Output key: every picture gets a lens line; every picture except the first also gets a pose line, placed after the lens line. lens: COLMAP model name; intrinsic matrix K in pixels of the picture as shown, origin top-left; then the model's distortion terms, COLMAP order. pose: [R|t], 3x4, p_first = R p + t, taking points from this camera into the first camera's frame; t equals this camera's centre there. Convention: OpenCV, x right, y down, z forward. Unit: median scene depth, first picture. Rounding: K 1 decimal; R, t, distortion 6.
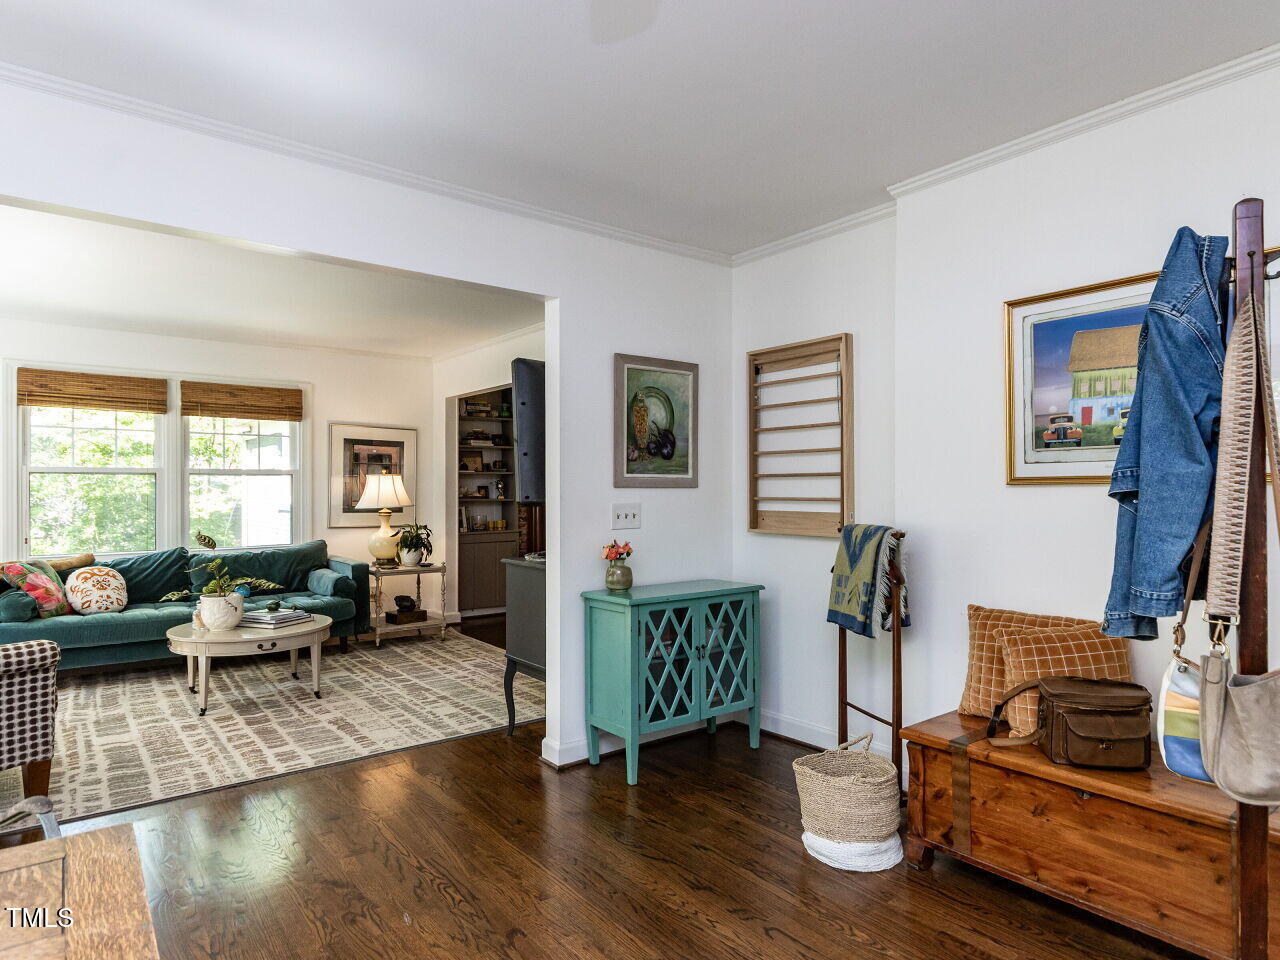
lens RADIAL K [[764.6, 0, 642.8], [0, 764.6, 484.3], [0, 0, 1]] dist [0.011235, -0.002242]
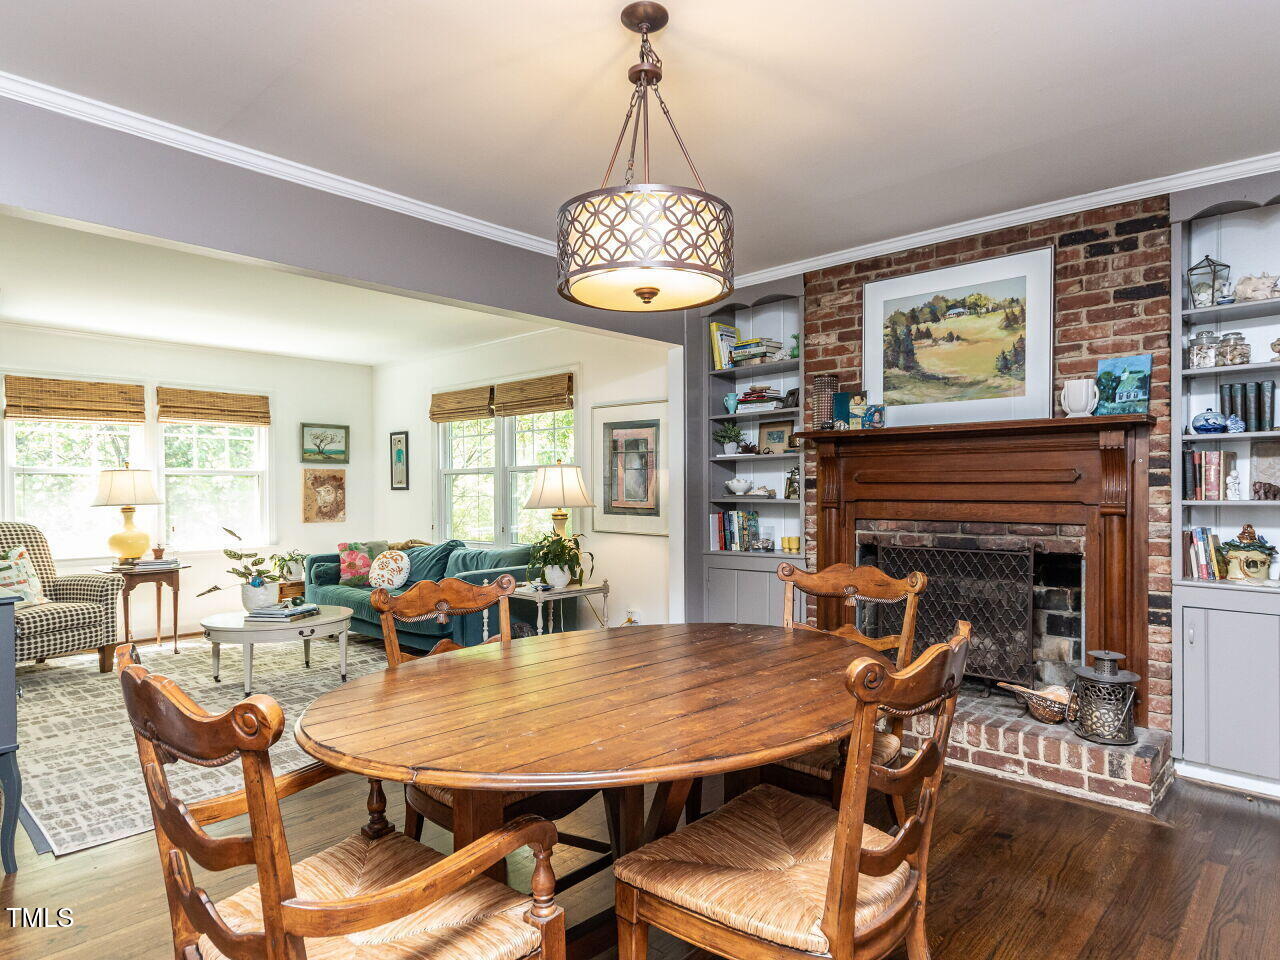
lens RADIAL K [[764.6, 0, 644.1], [0, 764.6, 490.4], [0, 0, 1]] dist [0.011235, -0.002242]
pose [[0.181043, -0.007729, -0.983445, 0.436387], [0.012385, 0.999908, -0.005578, 0.017614], [0.983397, -0.011170, 0.181122, 0.921705]]
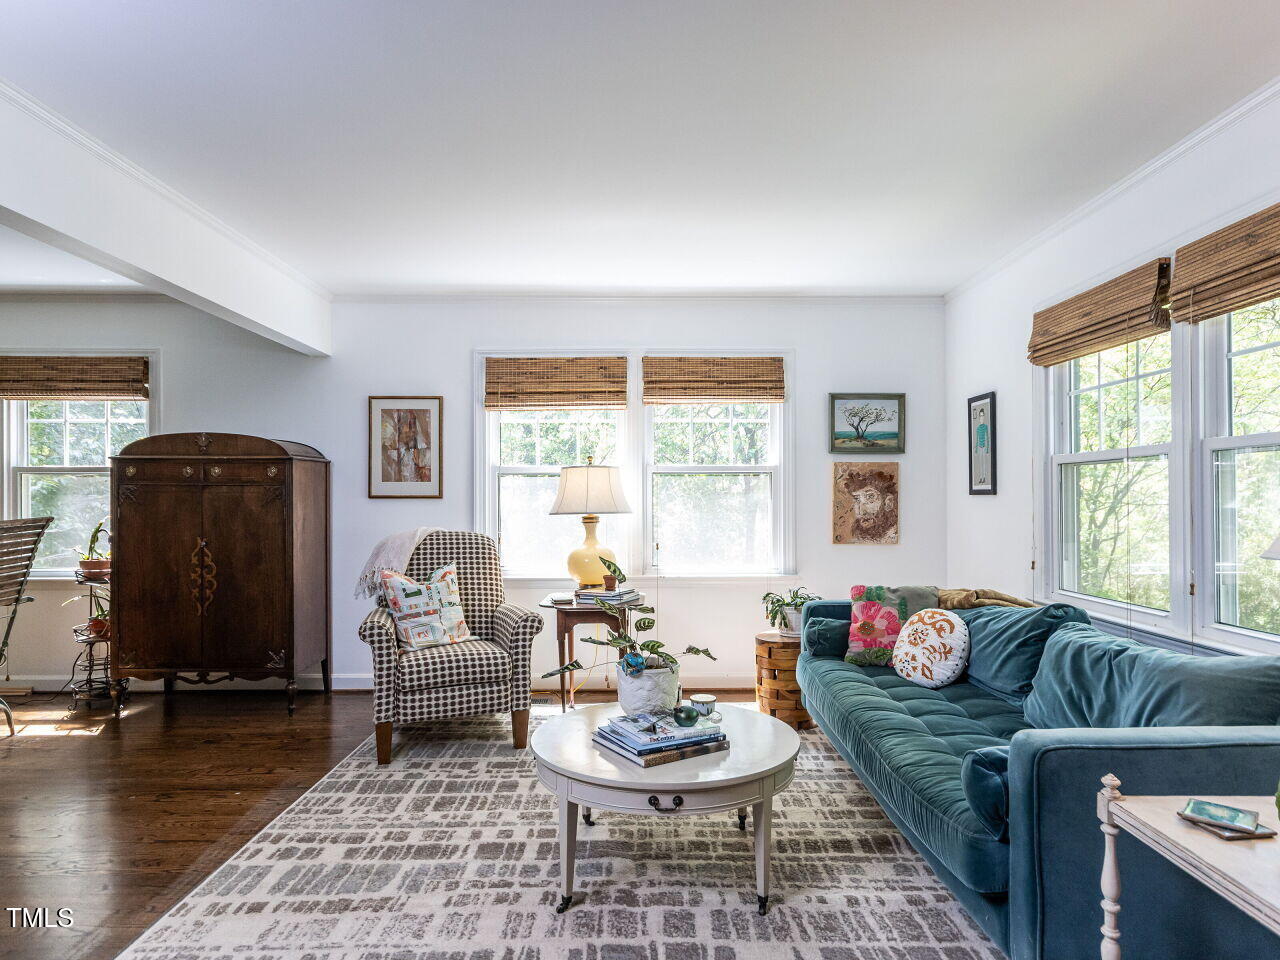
lens RADIAL K [[764.6, 0, 648.7], [0, 764.6, 493.0], [0, 0, 1]] dist [0.011235, -0.002242]
pose [[-0.592752, -0.012423, -0.805289, -0.041291], [0.000660, 0.999873, -0.015911, 0.015076], [0.805385, -0.009963, -0.592669, 0.930769]]
